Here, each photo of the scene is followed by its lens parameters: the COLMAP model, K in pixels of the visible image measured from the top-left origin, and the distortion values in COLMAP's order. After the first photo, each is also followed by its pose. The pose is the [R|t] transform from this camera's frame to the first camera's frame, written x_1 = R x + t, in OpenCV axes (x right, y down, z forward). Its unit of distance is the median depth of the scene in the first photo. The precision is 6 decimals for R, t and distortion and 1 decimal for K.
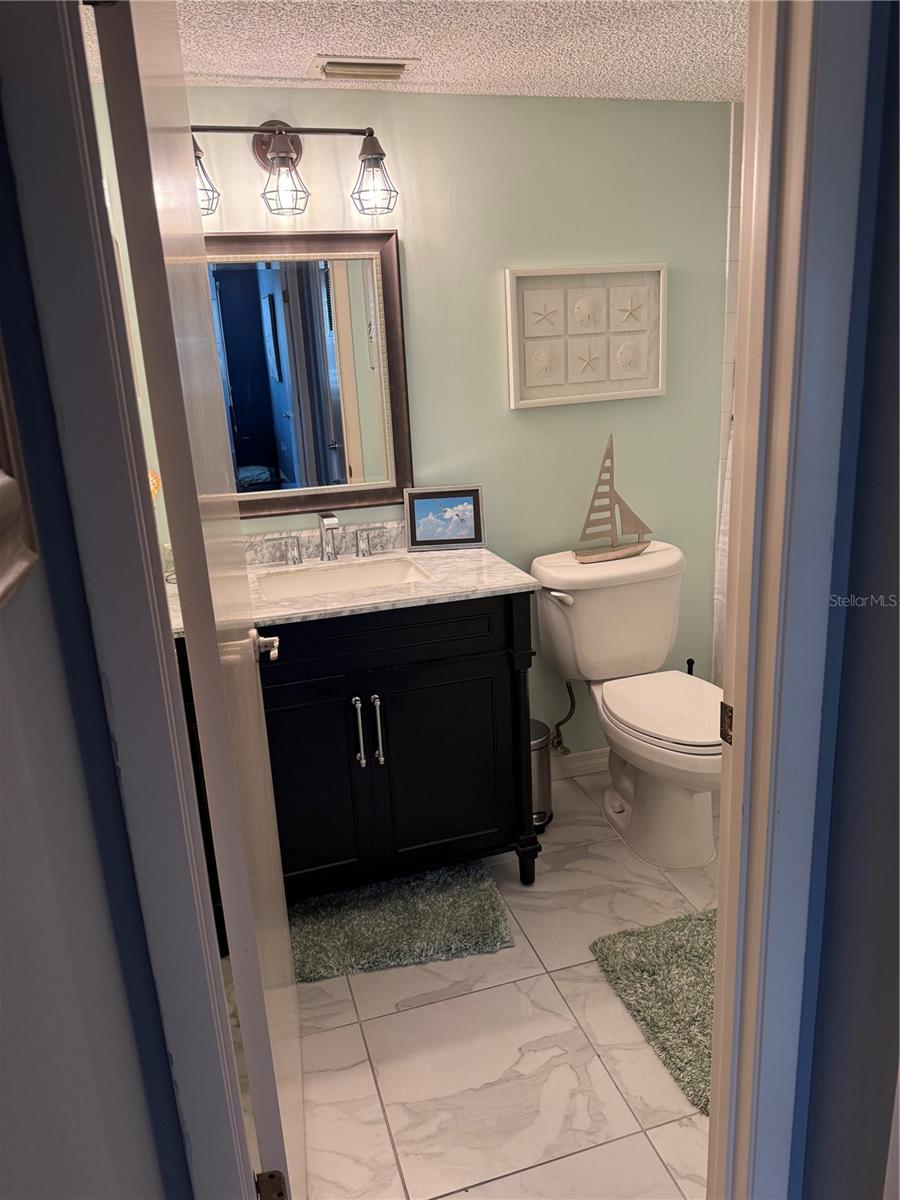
lens RADIAL K [[860.6, 0, 454.9], [0, 860.6, 598.4], [0, 0, 1]] dist [0.042930, -0.023760]
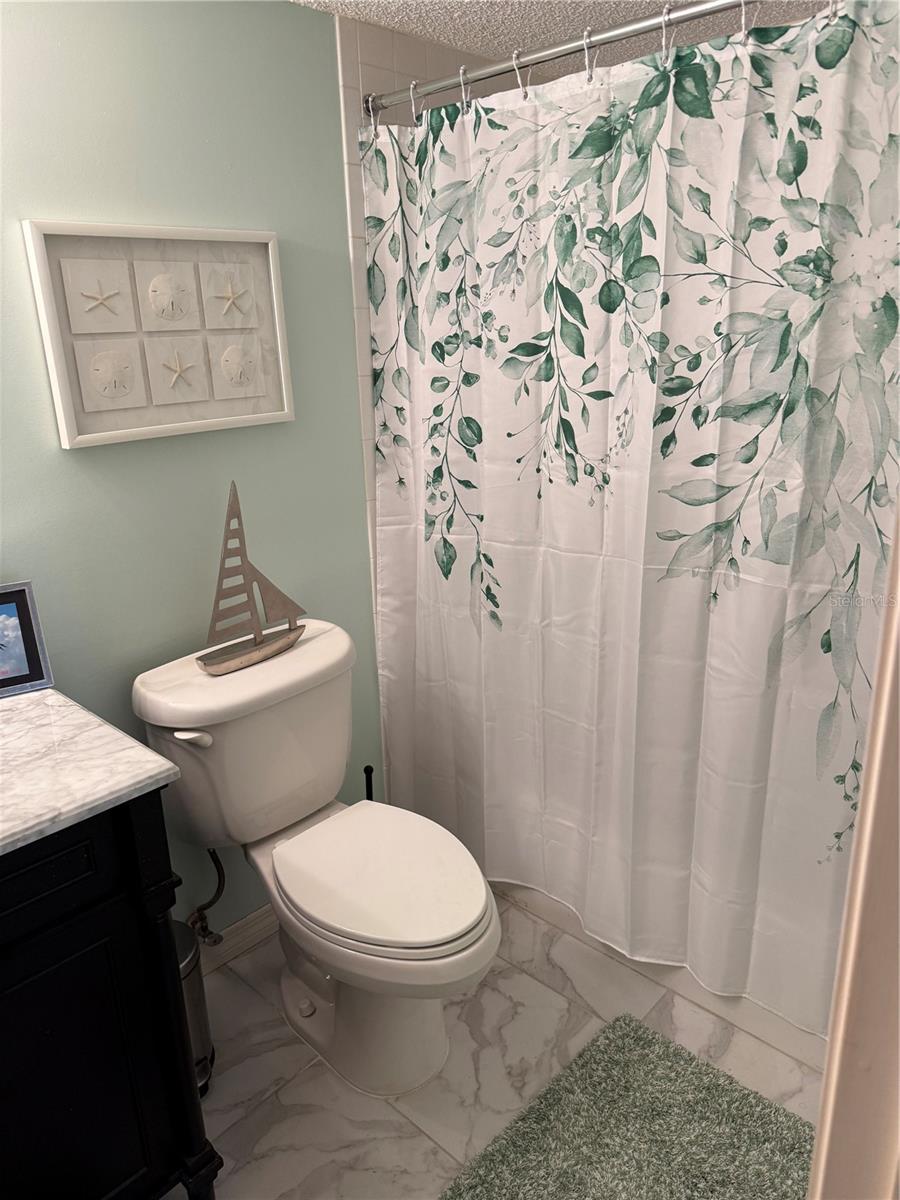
lens RADIAL K [[860.6, 0, 447.2], [0, 860.6, 591.5], [0, 0, 1]] dist [0.042930, -0.023760]
pose [[0.875340, -0.125245, 0.467004, 0.001865], [0.128533, 0.991391, 0.024961, -0.098677], [-0.466110, 0.038176, 0.883903, 0.326024]]
